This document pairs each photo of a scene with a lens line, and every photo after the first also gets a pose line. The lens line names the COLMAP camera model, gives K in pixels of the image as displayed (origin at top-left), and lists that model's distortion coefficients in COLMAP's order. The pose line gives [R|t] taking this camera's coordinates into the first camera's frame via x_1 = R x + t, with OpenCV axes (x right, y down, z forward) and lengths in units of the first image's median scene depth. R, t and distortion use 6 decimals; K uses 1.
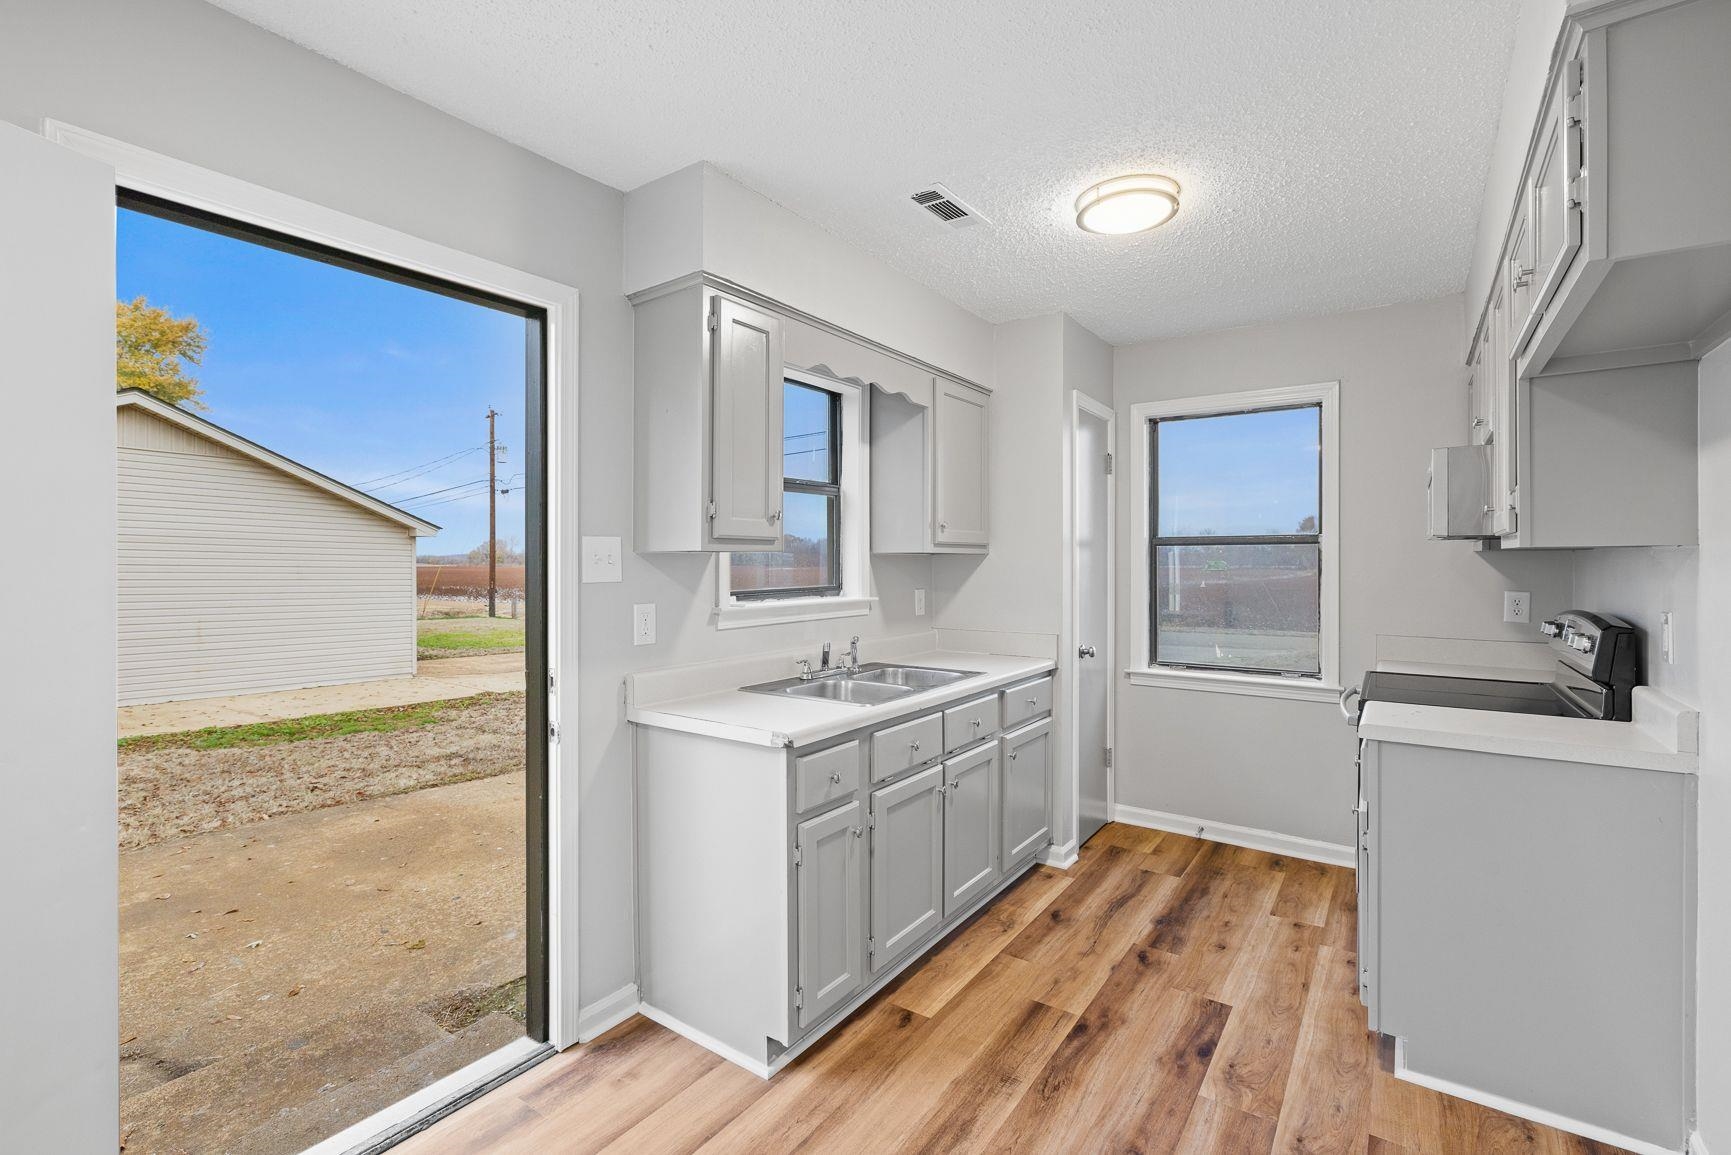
lens RADIAL K [[784.0, 0, 865.1], [0, 784.0, 561.8], [0, 0, 1]] dist [-0.002278, 0.000312]
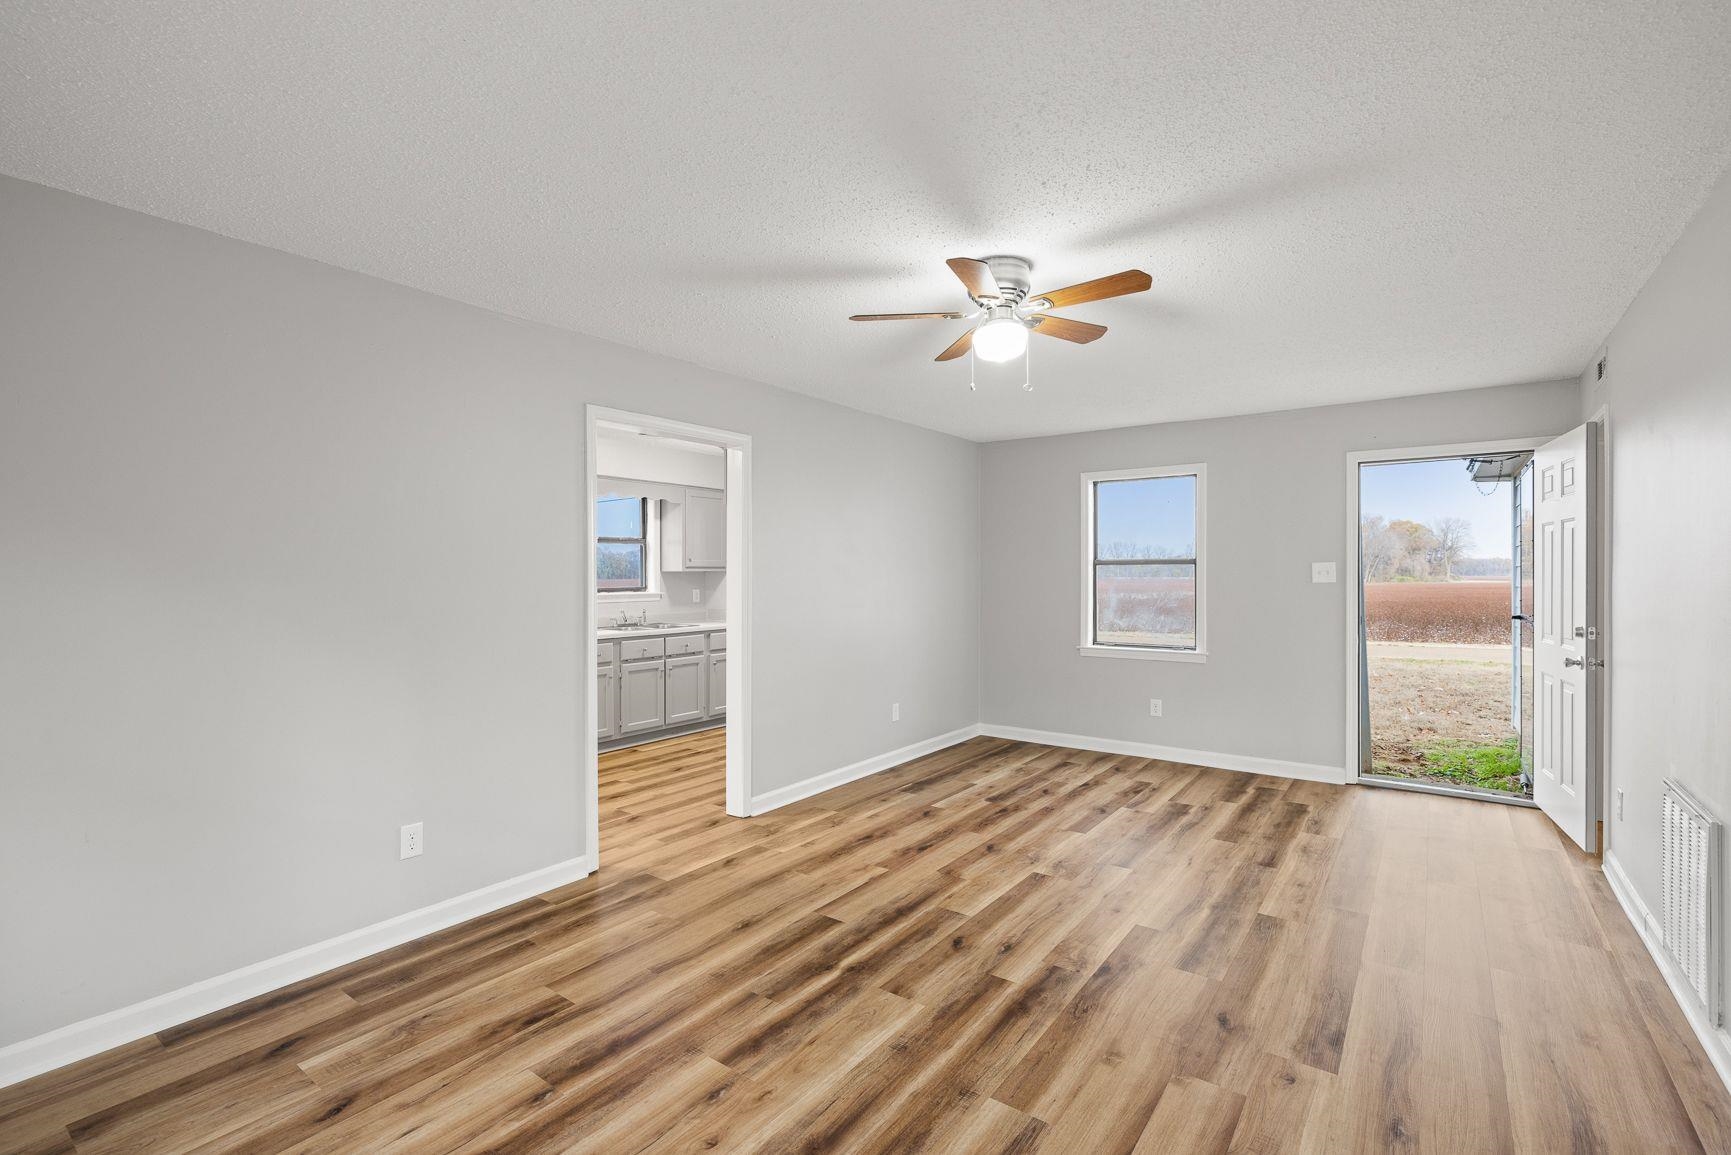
lens RADIAL K [[784.0, 0, 865.1], [0, 784.0, 561.8], [0, 0, 1]] dist [-0.002278, 0.000312]
pose [[0.999668, -0.002250, -0.025657, 0.637369], [0.001864, 0.999885, -0.015053, -0.004653], [0.025687, 0.015000, 0.999557, -1.144302]]
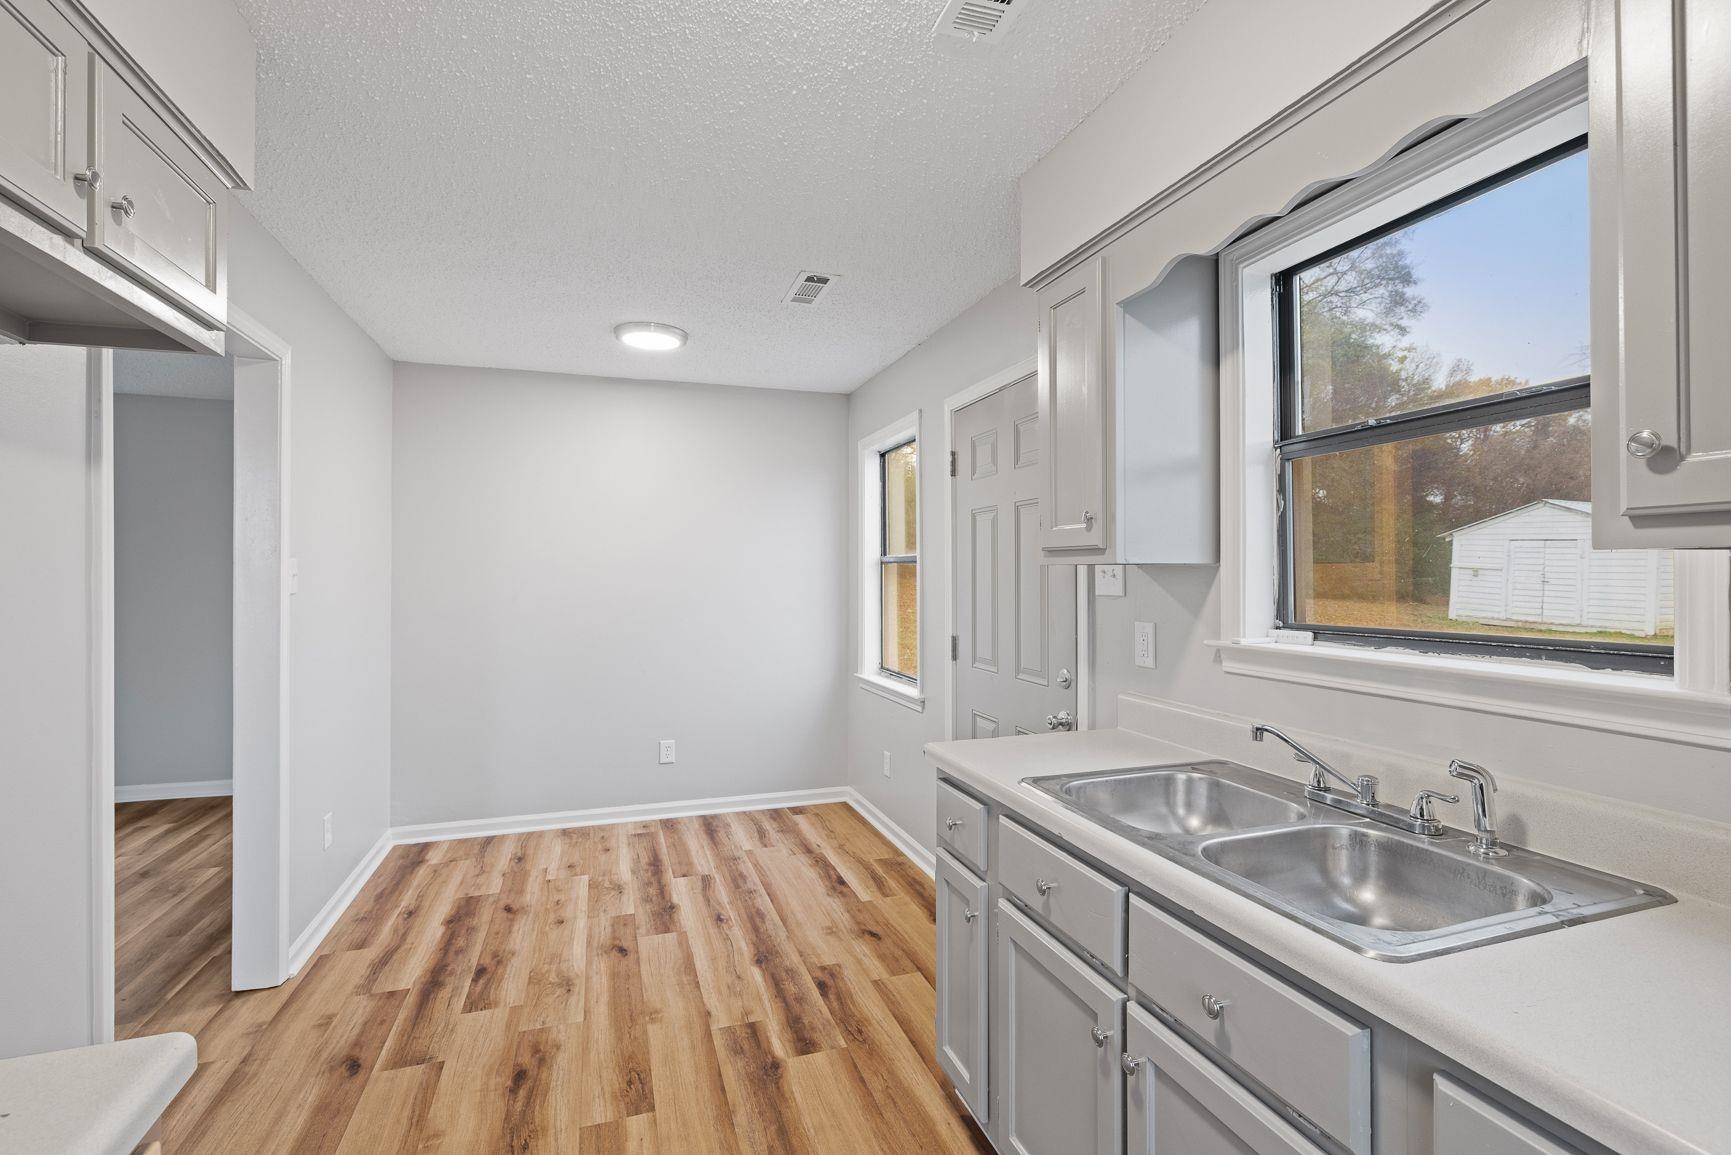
lens RADIAL K [[777.6, 0, 838.2], [0, 777.6, 565.5], [0, 0, 1]] dist [-0.002574, -0.000046]
pose [[-0.605854, -0.004583, -0.795563, 0.480350], [0.003221, 0.999961, -0.008214, -0.003946], [0.795569, -0.007539, -0.605815, 0.943413]]
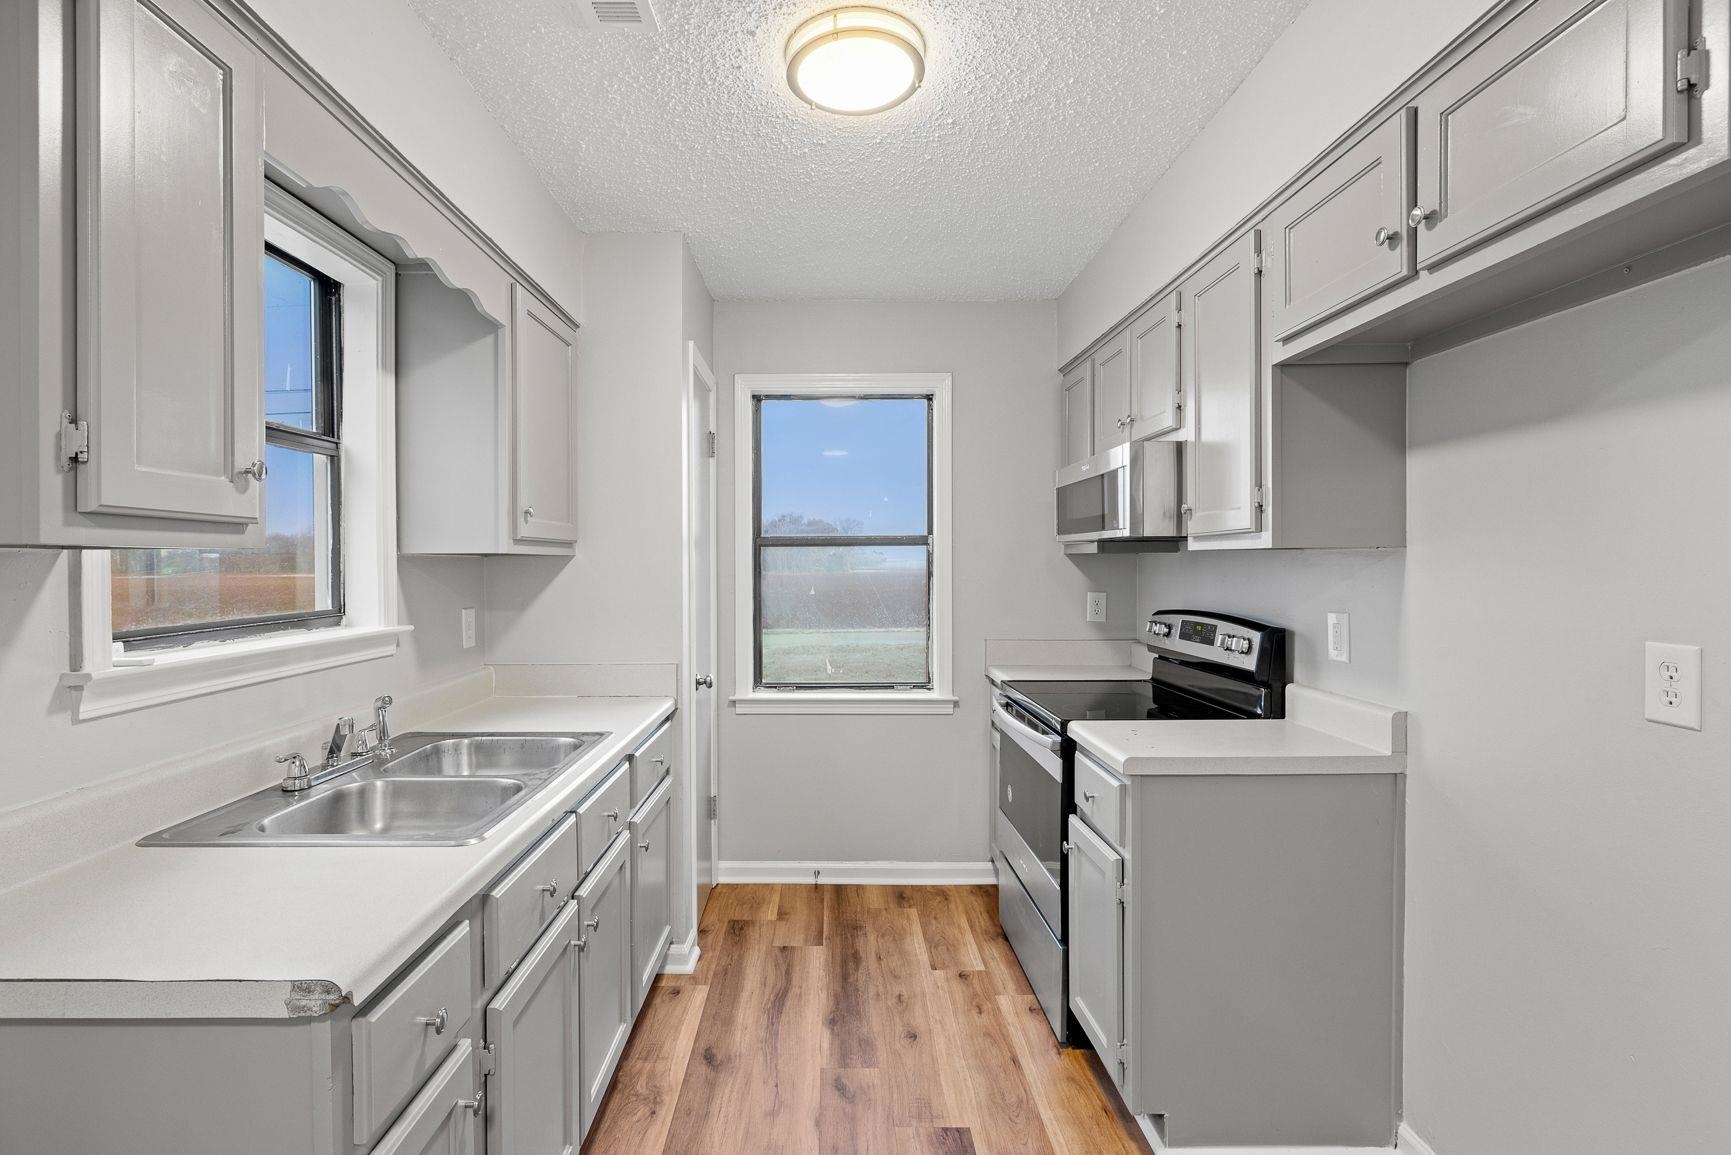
lens RADIAL K [[807.4, 0, 828.9], [0, 807.4, 571.3], [0, 0, 1]] dist [-0.004043, -0.000082]
pose [[0.823499, -0.008793, 0.567250, -0.076836], [0.004595, 0.999950, 0.008830, -0.001311], [-0.567300, -0.004665, 0.823498, 0.304627]]
